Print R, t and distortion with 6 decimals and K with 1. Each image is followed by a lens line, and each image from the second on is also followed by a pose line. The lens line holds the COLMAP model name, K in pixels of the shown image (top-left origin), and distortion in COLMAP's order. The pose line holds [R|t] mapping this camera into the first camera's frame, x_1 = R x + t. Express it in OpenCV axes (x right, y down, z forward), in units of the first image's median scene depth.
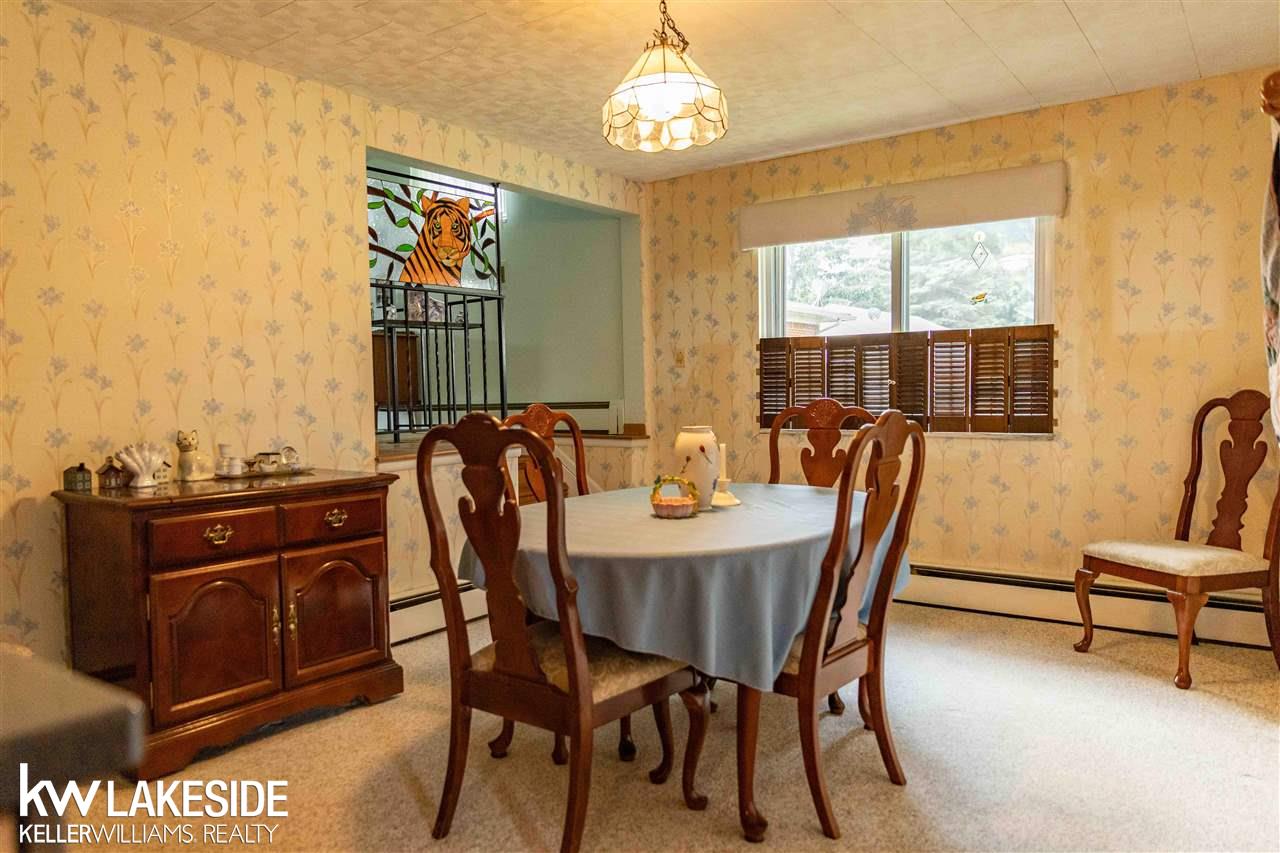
lens RADIAL K [[904.3, 0, 593.5], [0, 904.3, 439.6], [0, 0, 1]] dist [-0.008599, 0.000381]
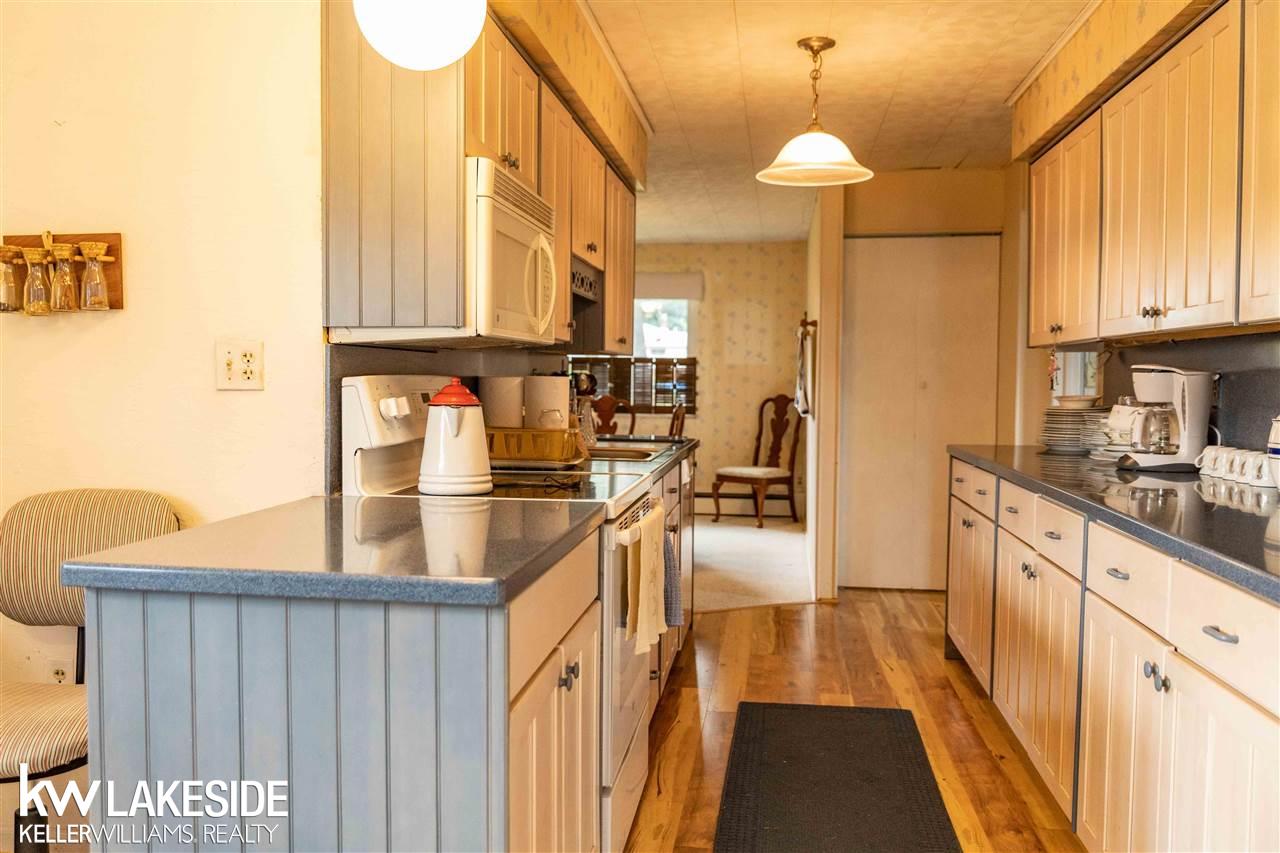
lens RADIAL K [[1027.0, 0, 643.7], [0, 1027.0, 433.7], [0, 0, 1]] dist [-0.023569, 0.019432]
pose [[0.866932, -0.001170, 0.498425, -0.691068], [0.001835, 0.999998, -0.000845, 0.035857], [-0.498423, 0.001647, 0.866932, -0.849217]]
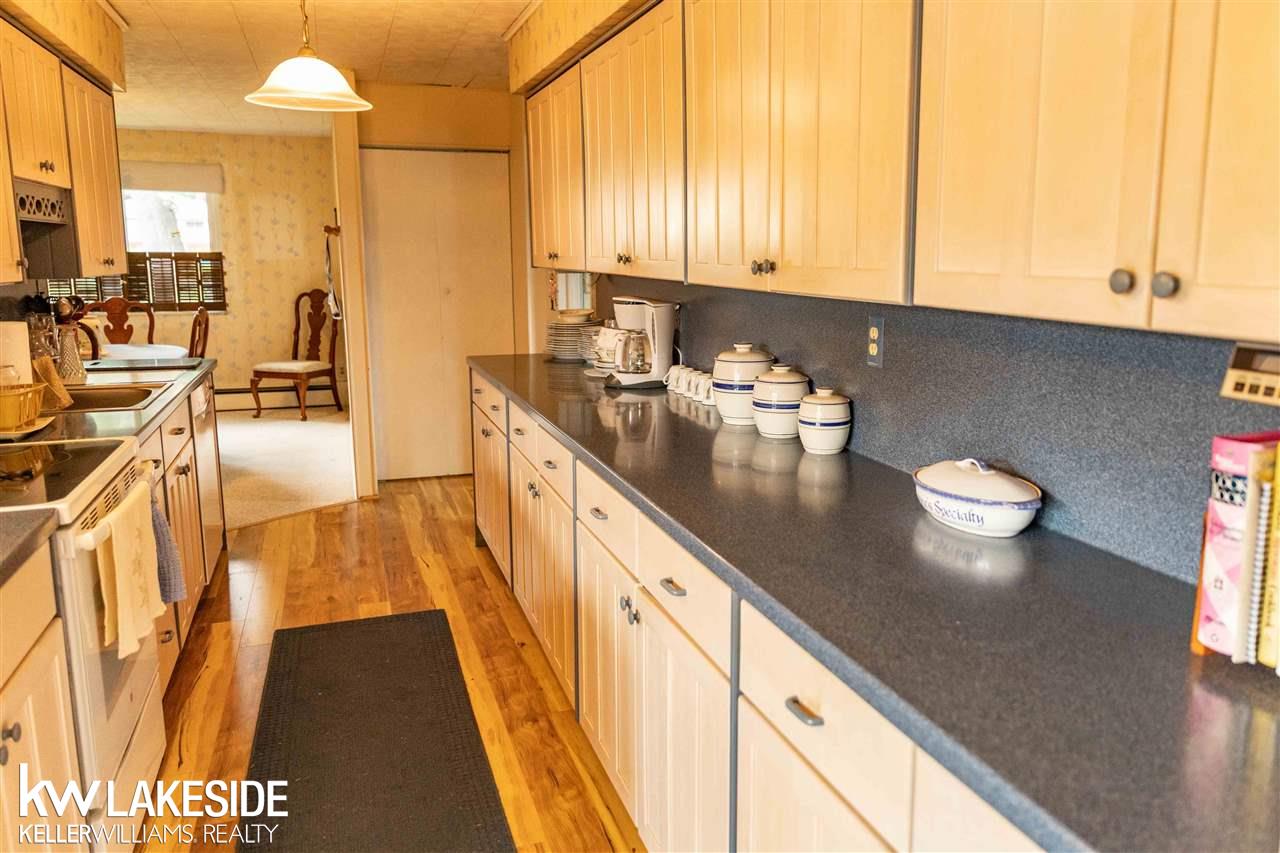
lens RADIAL K [[904.3, 0, 689.6], [0, 904.3, 408.5], [0, 0, 1]] dist [-0.008599, 0.000381]
pose [[0.514392, -0.122215, 0.848802, -0.642344], [0.030889, 0.991791, 0.124084, -0.009513], [-0.856999, -0.037609, 0.513945, -0.833907]]
